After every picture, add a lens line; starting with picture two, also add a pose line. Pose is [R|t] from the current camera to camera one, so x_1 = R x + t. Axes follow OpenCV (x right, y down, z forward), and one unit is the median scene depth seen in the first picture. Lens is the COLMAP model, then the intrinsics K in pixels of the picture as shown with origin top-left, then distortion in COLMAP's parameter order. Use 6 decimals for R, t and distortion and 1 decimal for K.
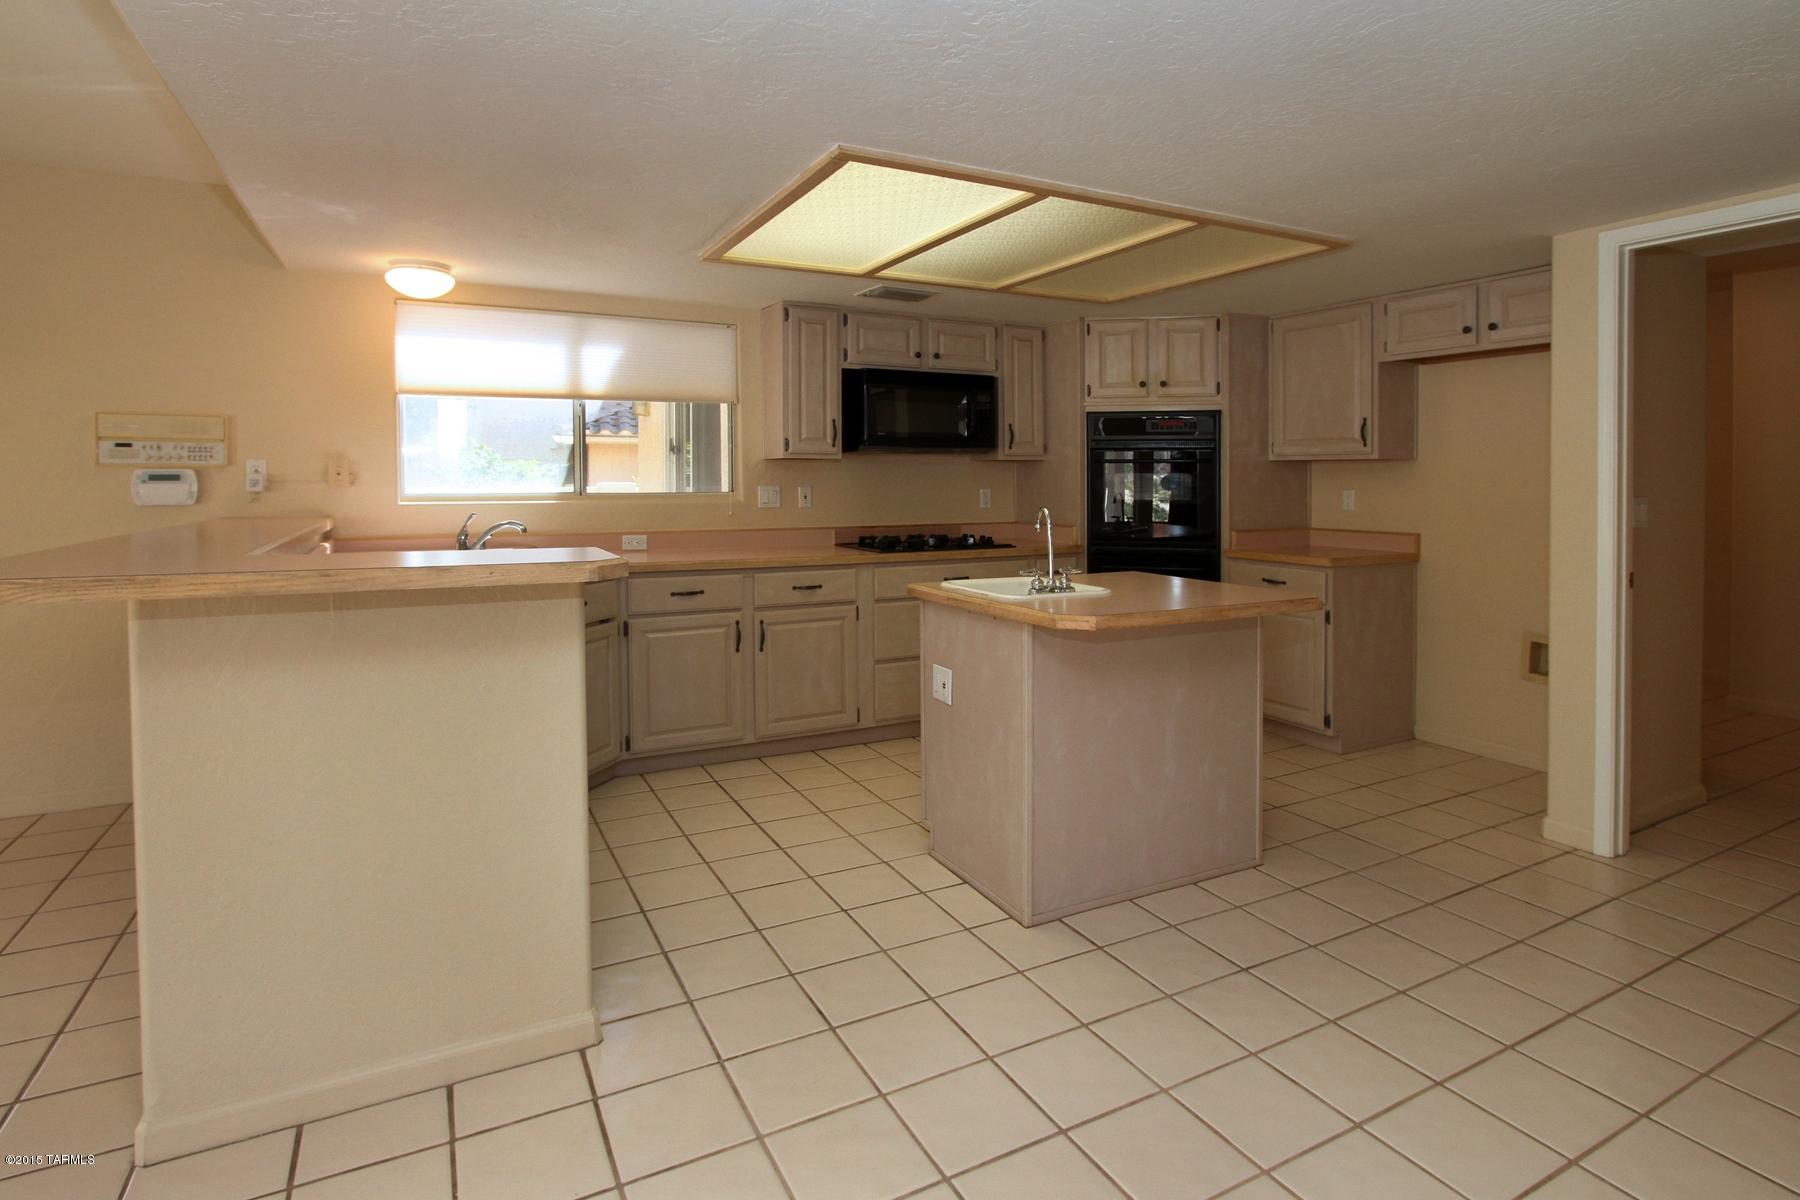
lens RADIAL K [[907.4, 0, 898.6], [0, 907.4, 592.0], [0, 0, 1]] dist [-0.010466, 0.002061]
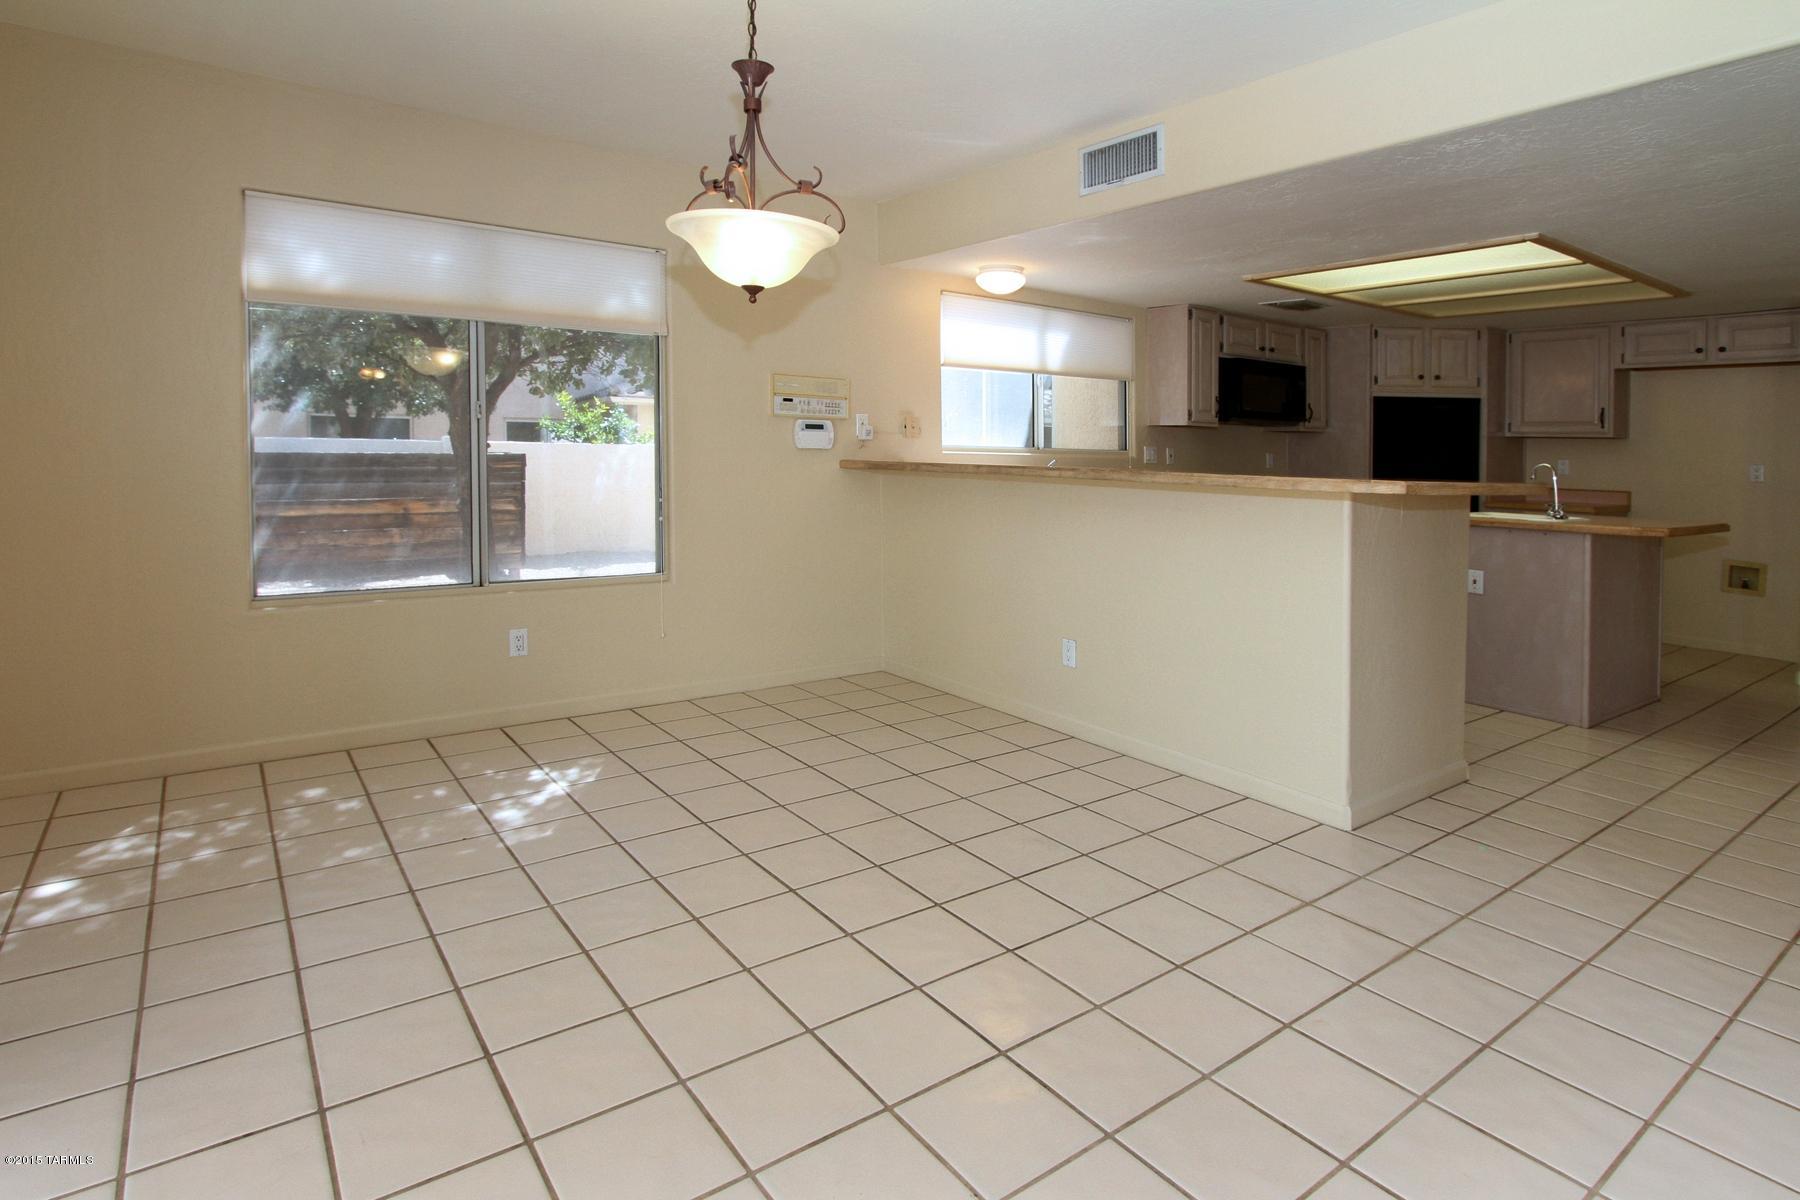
lens RADIAL K [[907.4, 0, 876.1], [0, 907.4, 563.2], [0, 0, 1]] dist [-0.010466, 0.002061]
pose [[0.990405, 0.005227, 0.138094, -0.764486], [-0.004986, 0.999985, -0.002096, 0.055327], [-0.138103, 0.001387, 0.990417, -0.222555]]
